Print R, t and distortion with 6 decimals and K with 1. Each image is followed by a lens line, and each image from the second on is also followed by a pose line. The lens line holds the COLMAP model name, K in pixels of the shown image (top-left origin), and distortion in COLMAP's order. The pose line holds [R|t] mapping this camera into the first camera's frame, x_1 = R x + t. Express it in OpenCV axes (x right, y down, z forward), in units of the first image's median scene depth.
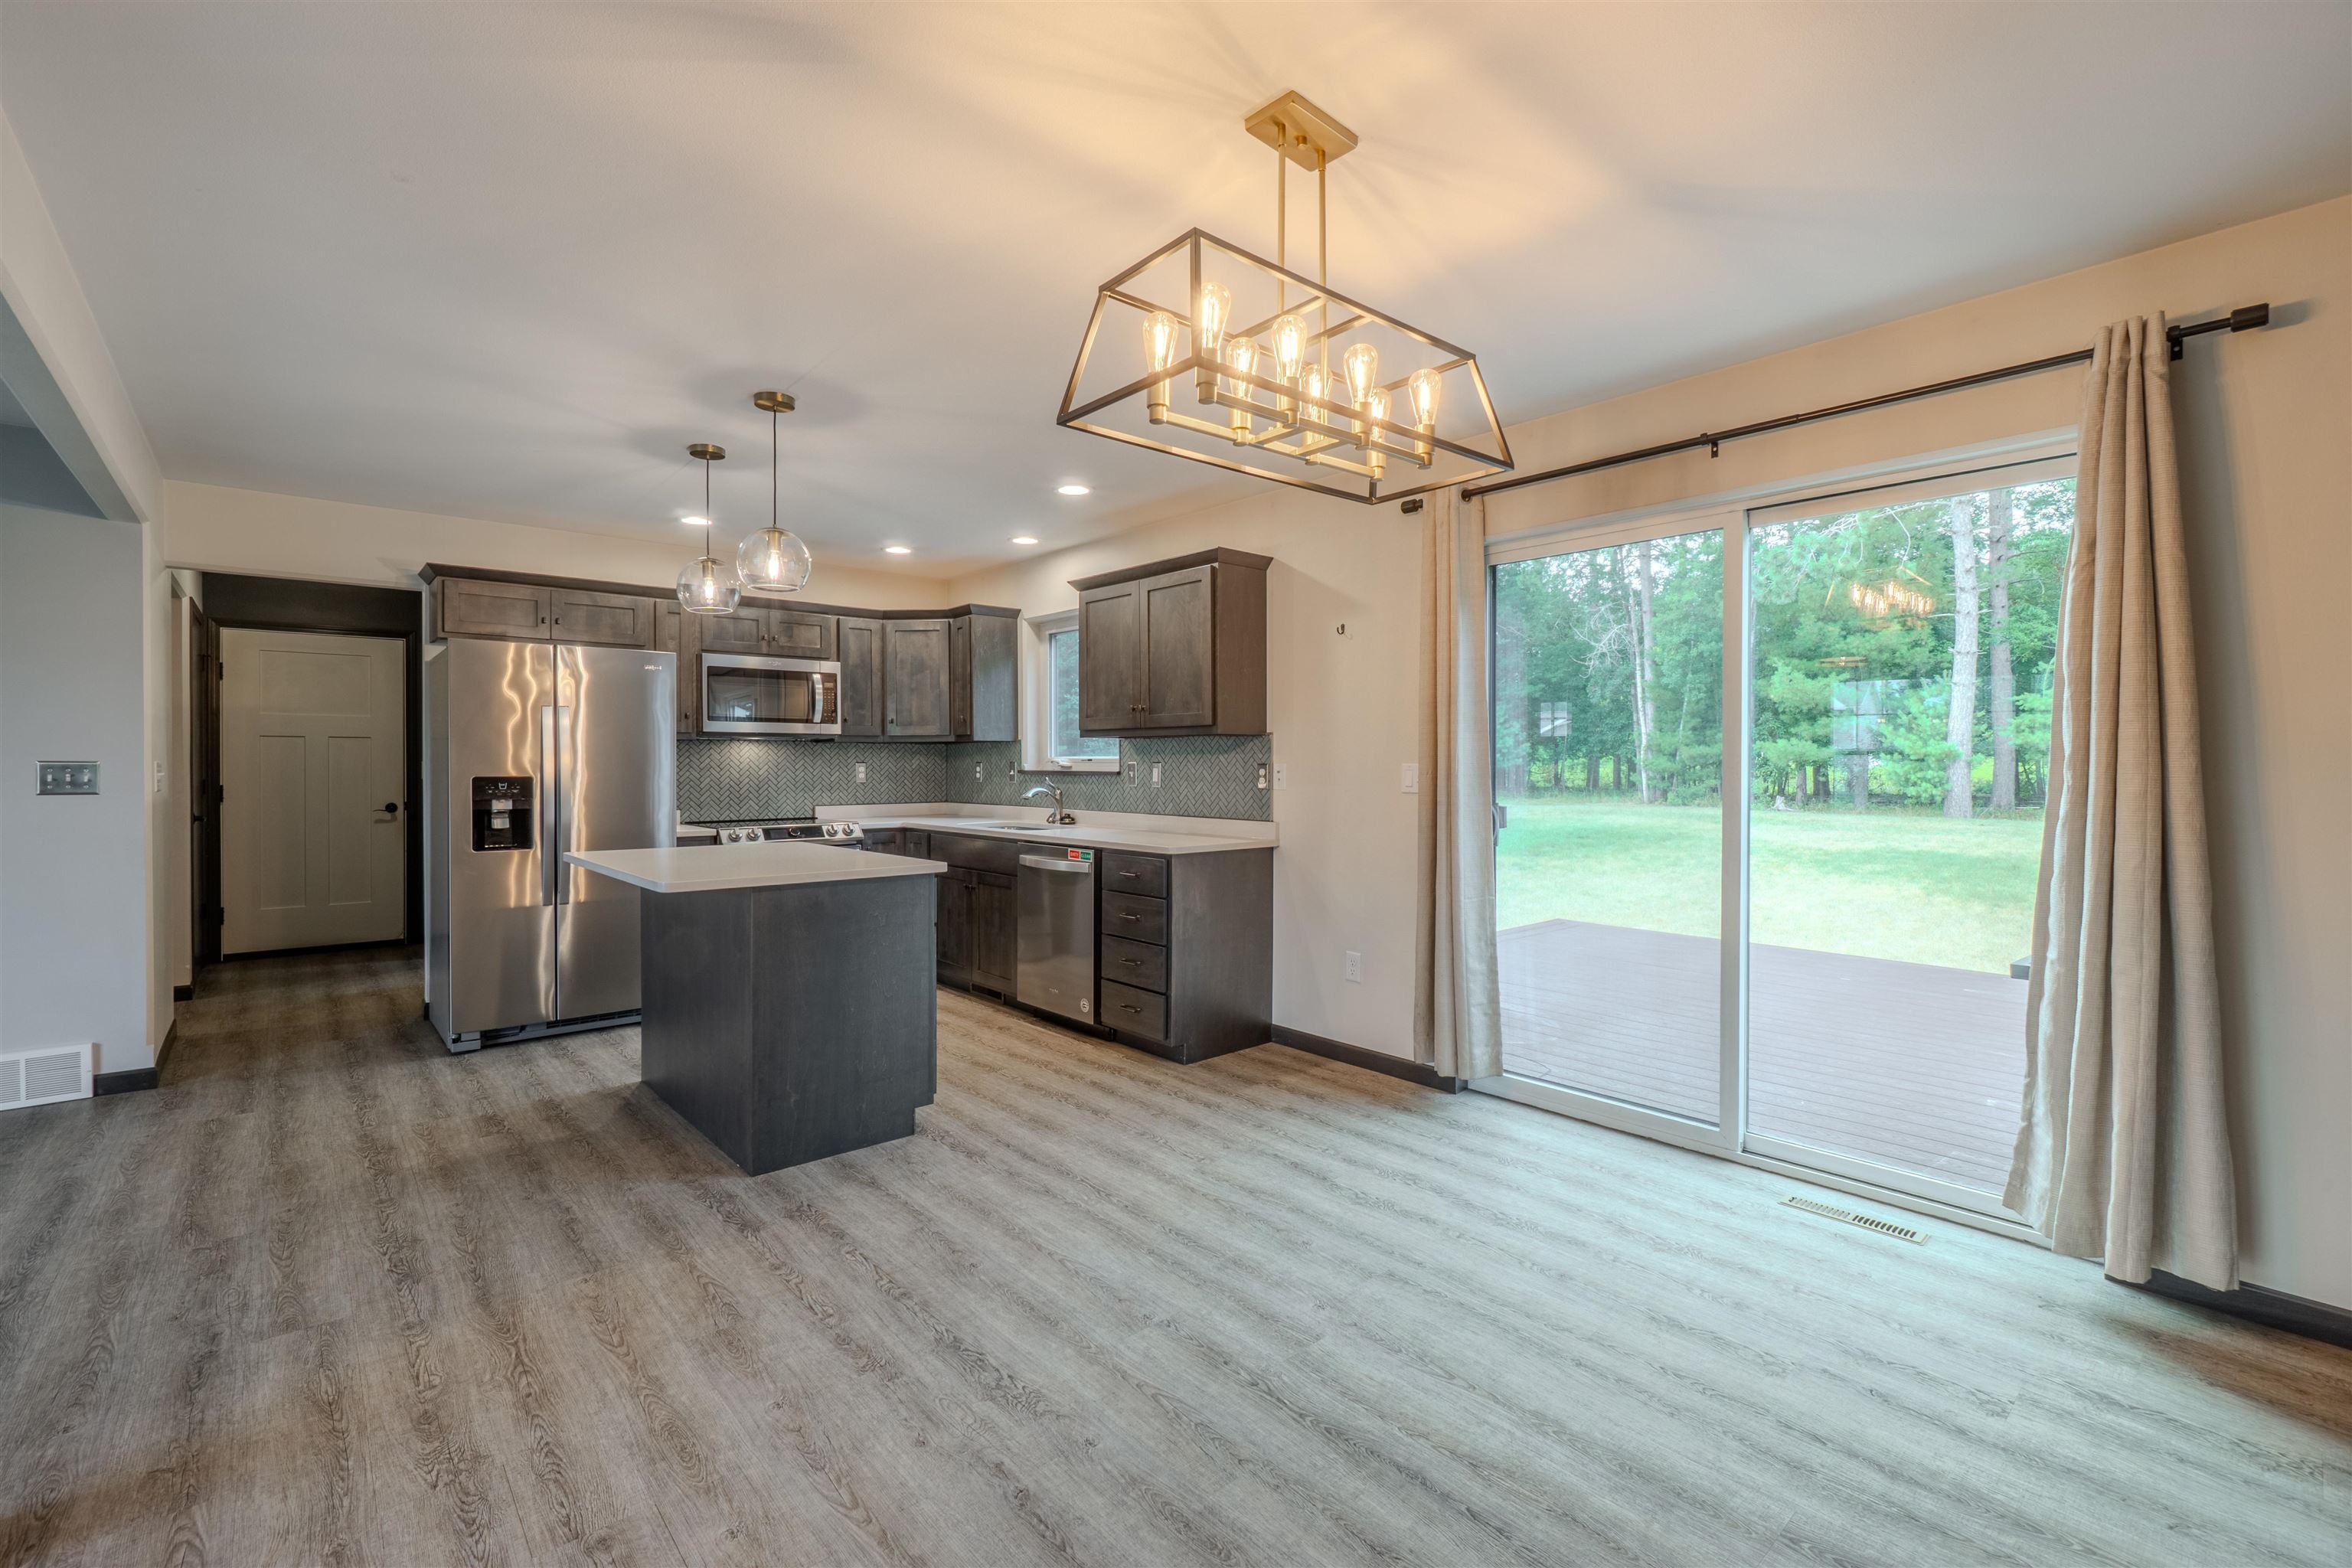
lens RADIAL K [[1028.4, 0, 1124.5], [0, 1028.4, 780.1], [0, 0, 1]] dist [-0.009718, 0.003568]
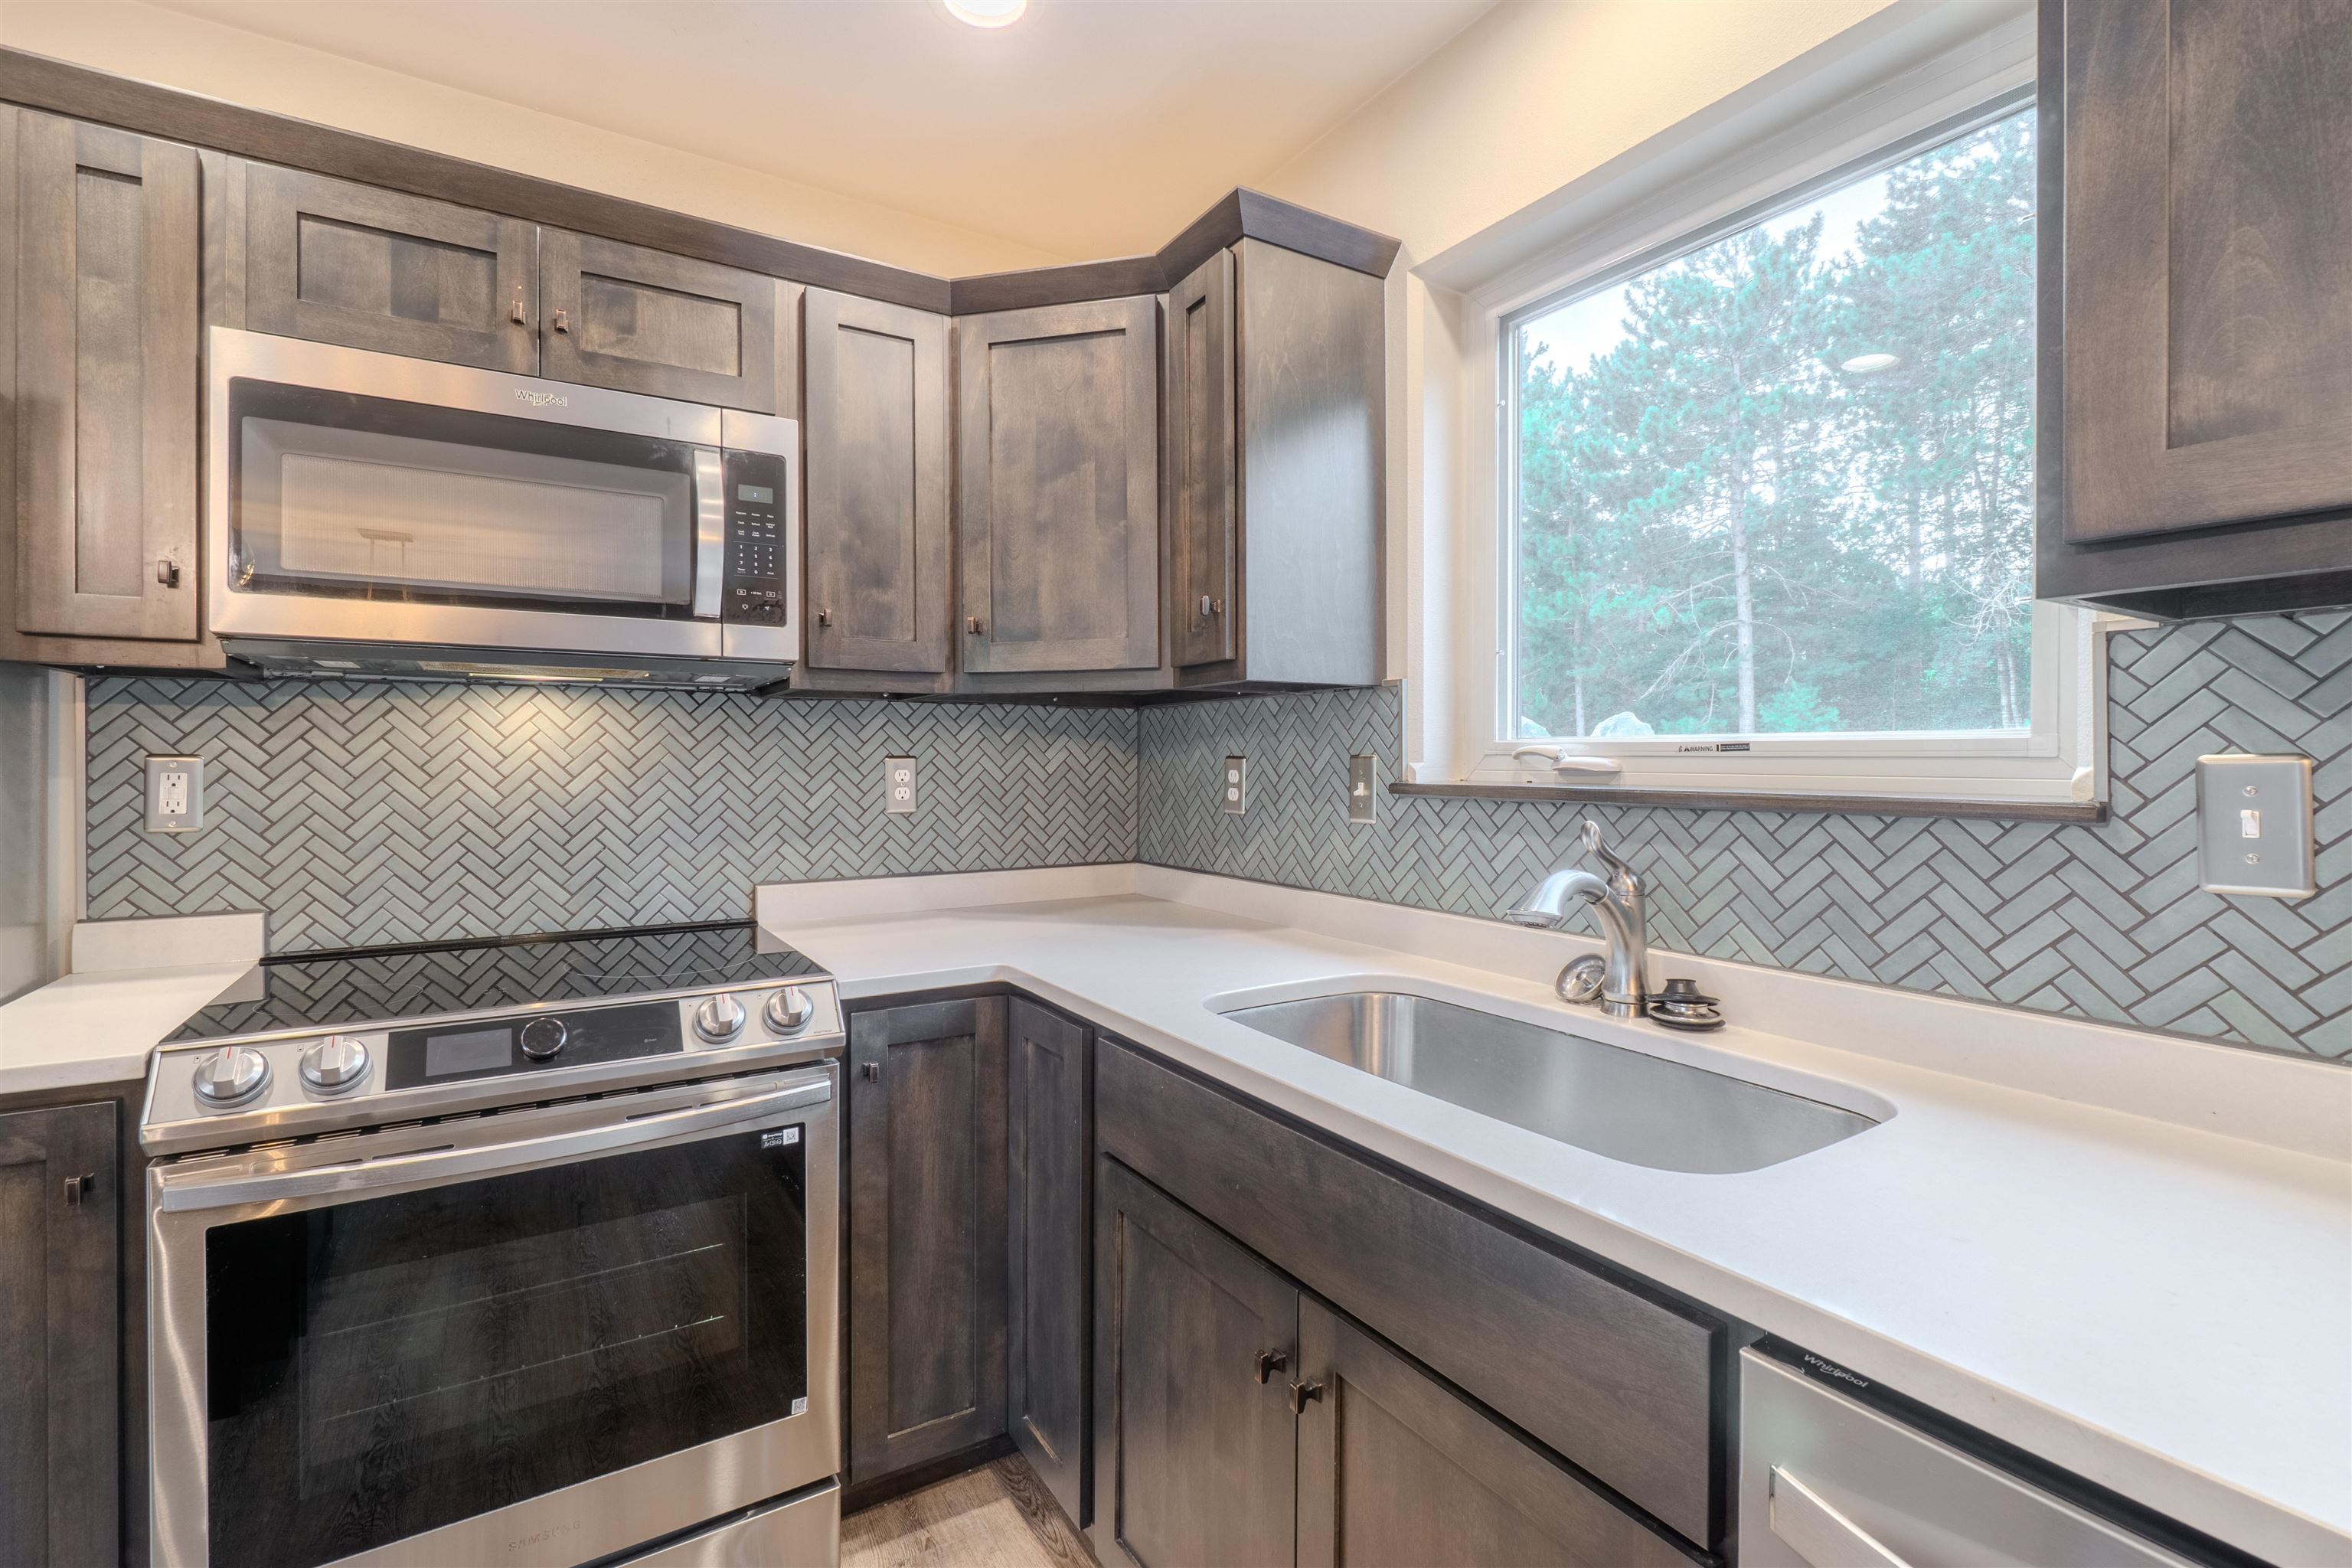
lens RADIAL K [[1028.4, 0, 1155.9], [0, 1028.4, 764.4], [0, 0, 1]] dist [-0.009718, 0.003568]
pose [[0.991792, 0.000318, -0.127864, -0.132818], [-0.001603, 0.999949, -0.009946, -0.011856], [0.127854, 0.010069, 0.991742, 0.701602]]
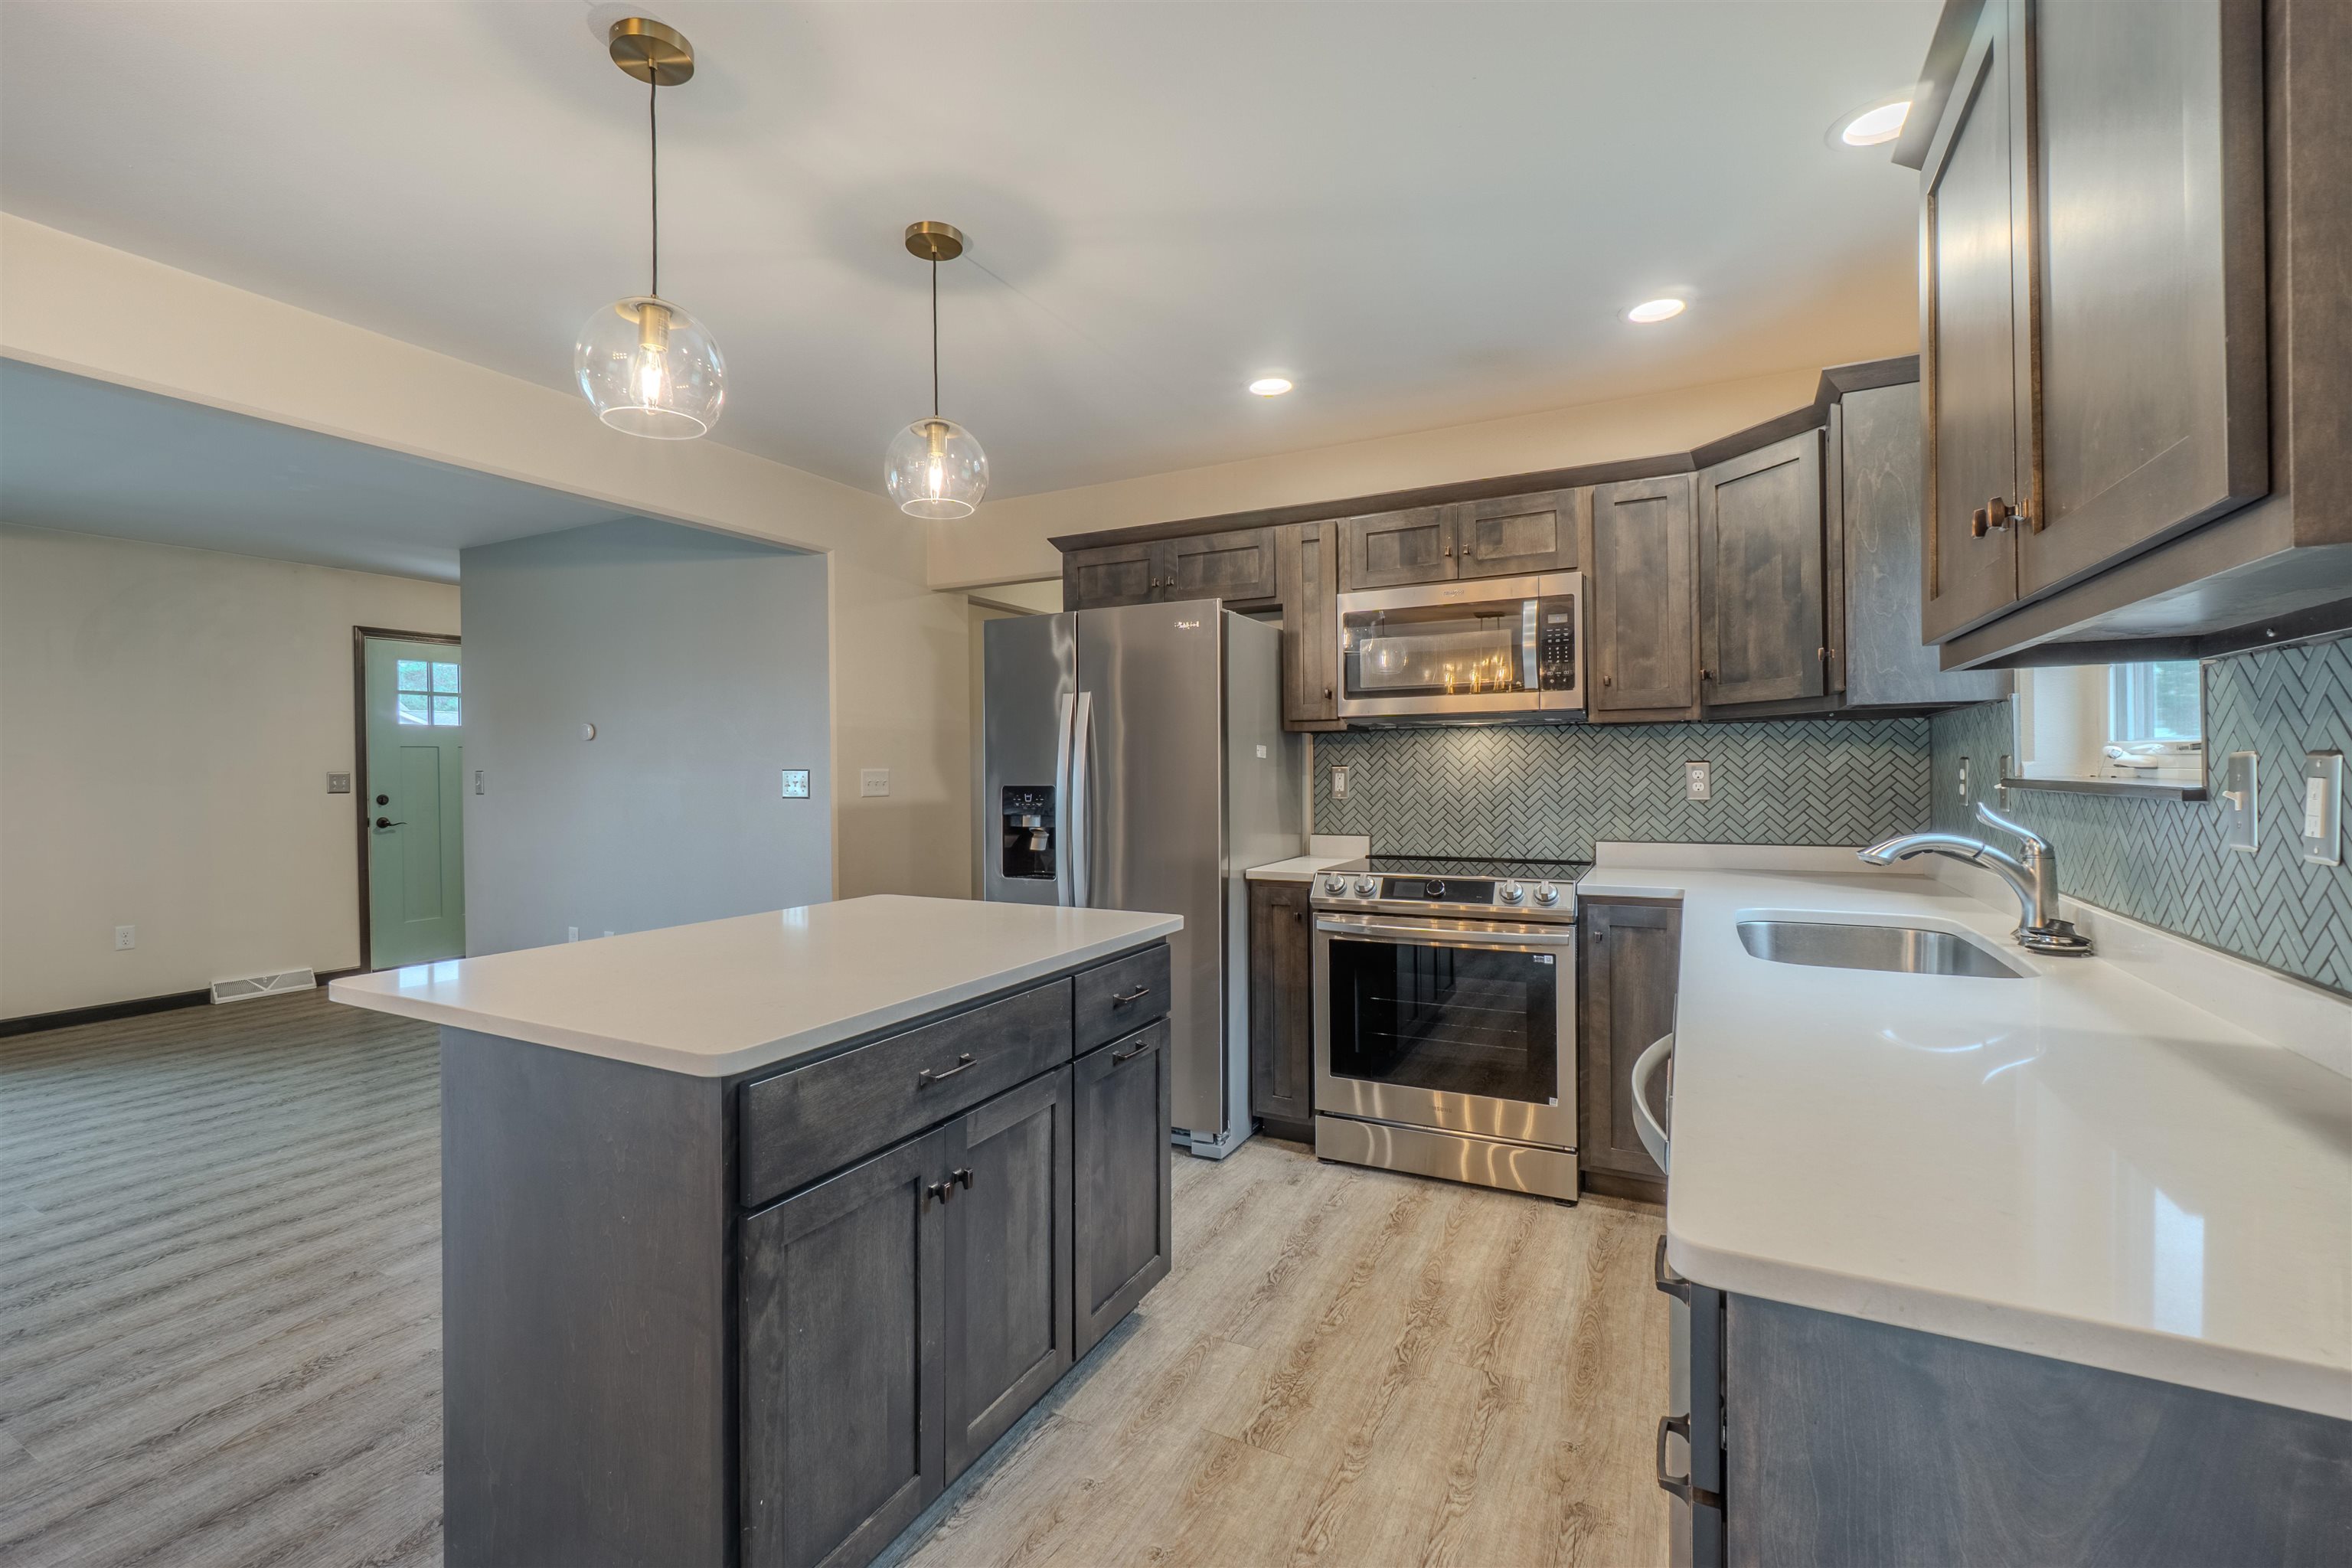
lens RADIAL K [[1028.4, 0, 1154.1], [0, 1028.4, 764.8], [0, 0, 1]] dist [-0.009718, 0.003568]
pose [[0.395628, -0.011080, -0.918344, 0.112306], [-0.002657, 0.999909, -0.013209, -0.008541], [0.918407, 0.007666, 0.395562, 0.579797]]
